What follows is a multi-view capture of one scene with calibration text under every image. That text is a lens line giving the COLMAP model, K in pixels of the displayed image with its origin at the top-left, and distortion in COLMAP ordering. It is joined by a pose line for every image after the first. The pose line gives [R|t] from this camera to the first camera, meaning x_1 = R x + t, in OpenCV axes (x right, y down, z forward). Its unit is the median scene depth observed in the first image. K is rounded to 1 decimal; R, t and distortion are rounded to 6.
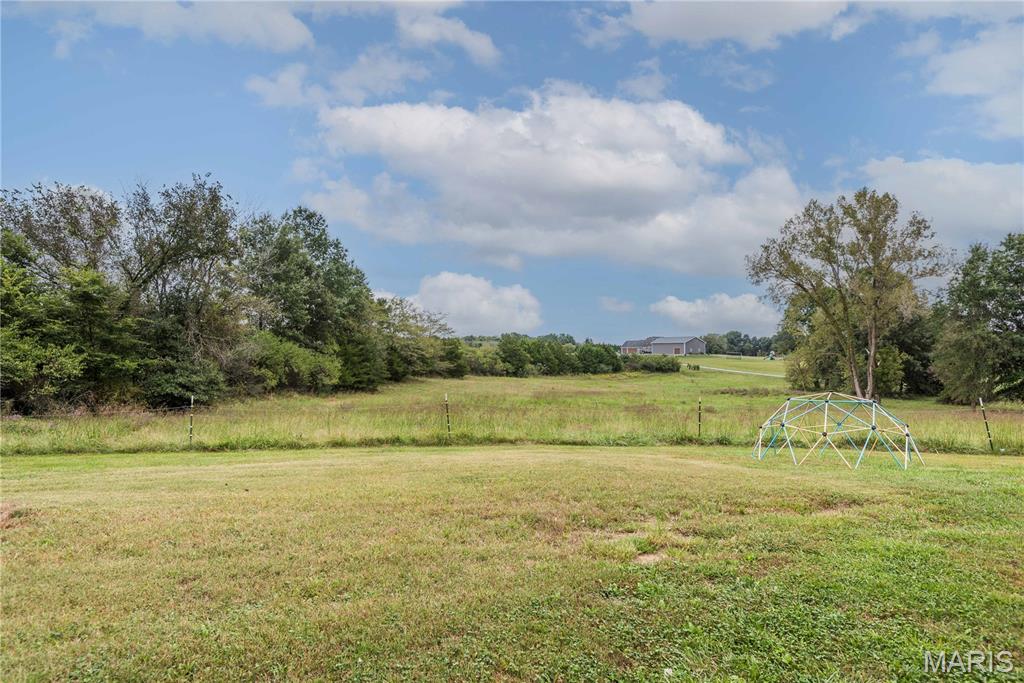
lens RADIAL K [[586.7, 0, 503.0], [0, 586.7, 337.3], [0, 0, 1]] dist [0.022402, -0.010459]
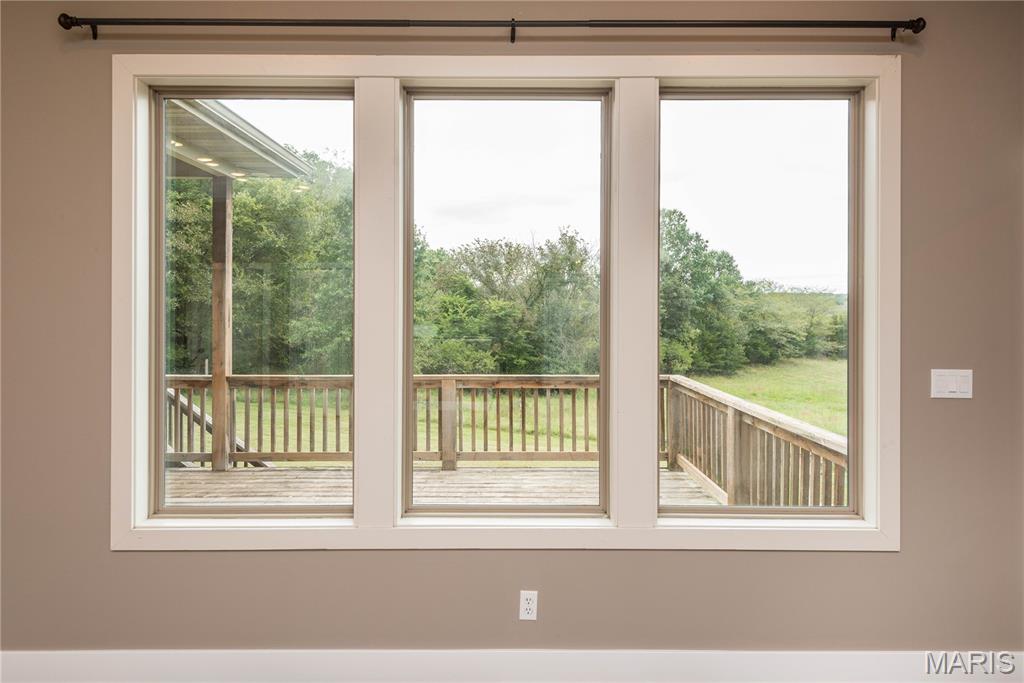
lens RADIAL K [[633.5, 0, 520.9], [0, 633.5, 308.7], [0, 0, 1]] dist [0.002310, 0.000584]
pose [[0.808727, 0.002575, -0.588179, 0.147427], [0.009740, 0.999795, 0.017769, -0.053326], [0.588104, -0.020100, 0.808536, -0.144550]]
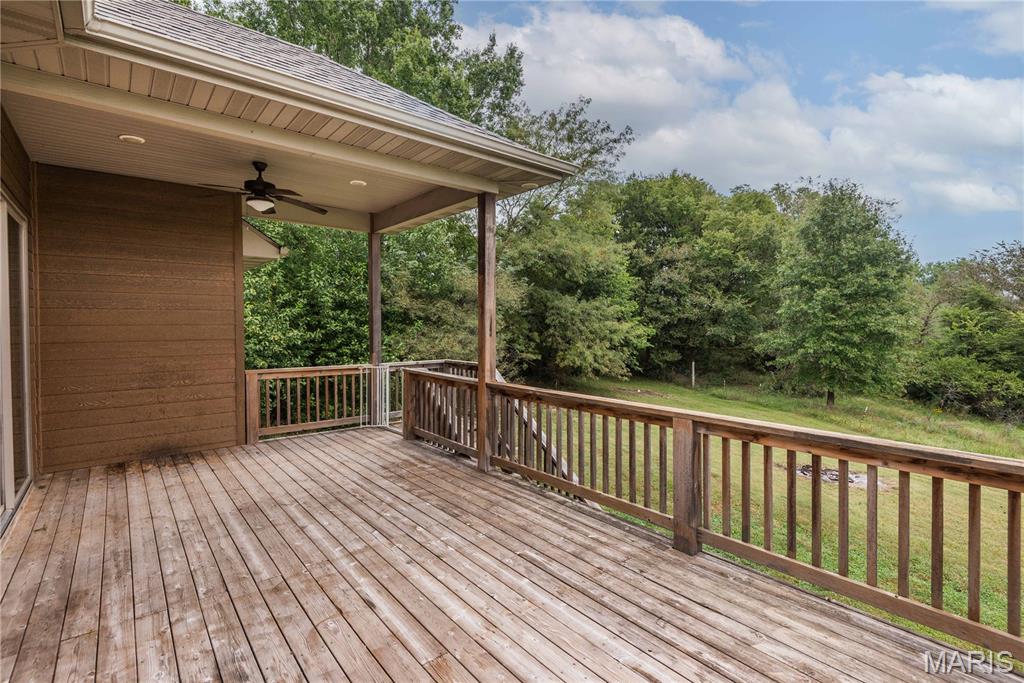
lens RADIAL K [[473.8, 0, 502.9], [0, 473.8, 336.7], [0, 0, 1]] dist [0.019938, -0.011347]
pose [[0.044795, 0.024999, -0.998683, 0.129916], [0.024516, 0.999358, 0.026116, -0.050759], [0.998695, -0.025653, 0.044153, -0.095725]]
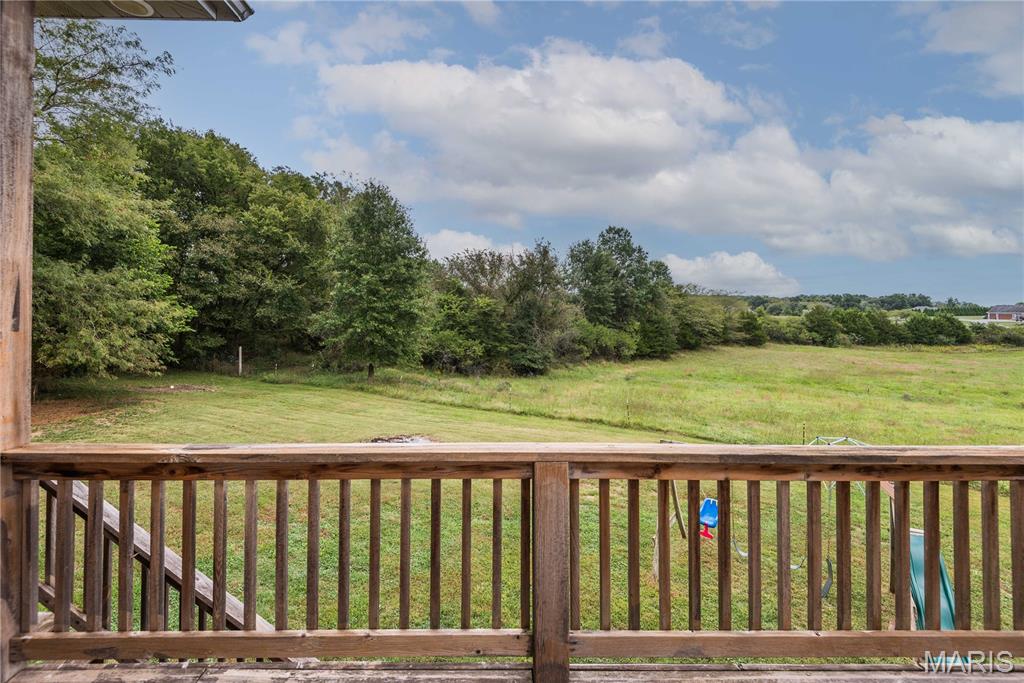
lens RADIAL K [[473.8, 0, 498.6], [0, 473.8, 306.4], [0, 0, 1]] dist [0.019938, -0.011347]
pose [[0.812924, 0.006082, -0.582338, 0.100359], [0.005993, 0.999805, 0.018807, -0.051238], [0.582339, -0.018778, 0.812729, -0.099683]]
